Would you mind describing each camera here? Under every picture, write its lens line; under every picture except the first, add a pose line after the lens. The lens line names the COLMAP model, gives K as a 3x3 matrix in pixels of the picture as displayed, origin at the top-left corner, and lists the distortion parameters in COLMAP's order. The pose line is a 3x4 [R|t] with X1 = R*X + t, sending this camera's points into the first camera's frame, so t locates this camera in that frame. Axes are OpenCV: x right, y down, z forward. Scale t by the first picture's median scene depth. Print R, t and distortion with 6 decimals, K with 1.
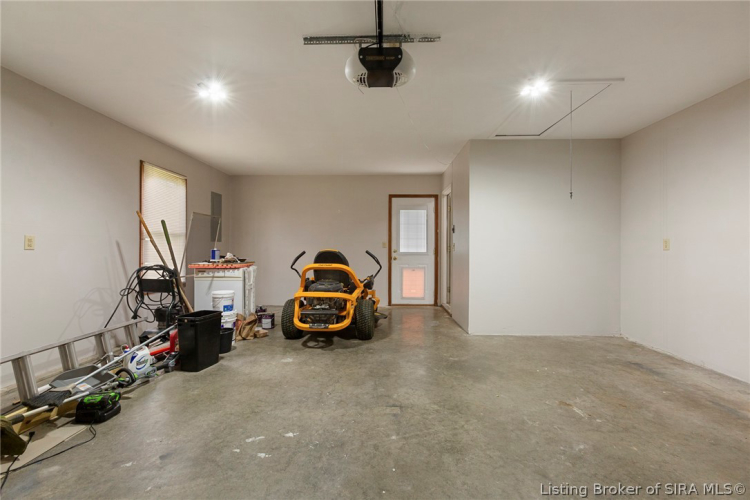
lens RADIAL K [[327.4, 0, 373.4], [0, 327.4, 248.4], [0, 0, 1]] dist [0.001004, -0.000118]
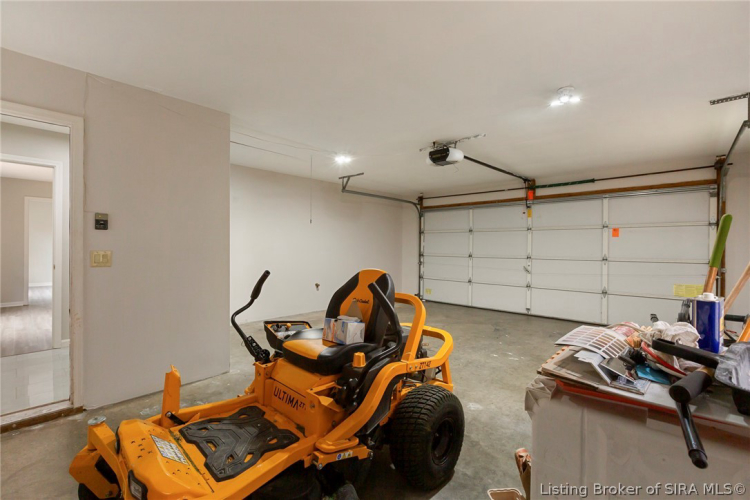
lens RADIAL K [[327.4, 0, 373.4], [0, 327.4, 248.4], [0, 0, 1]] dist [0.001004, -0.000118]
pose [[-0.742060, -0.003370, 0.670325, -0.745174], [0.001219, 0.999979, 0.006378, -0.054998], [-0.670332, 0.005550, -0.742040, 2.138878]]
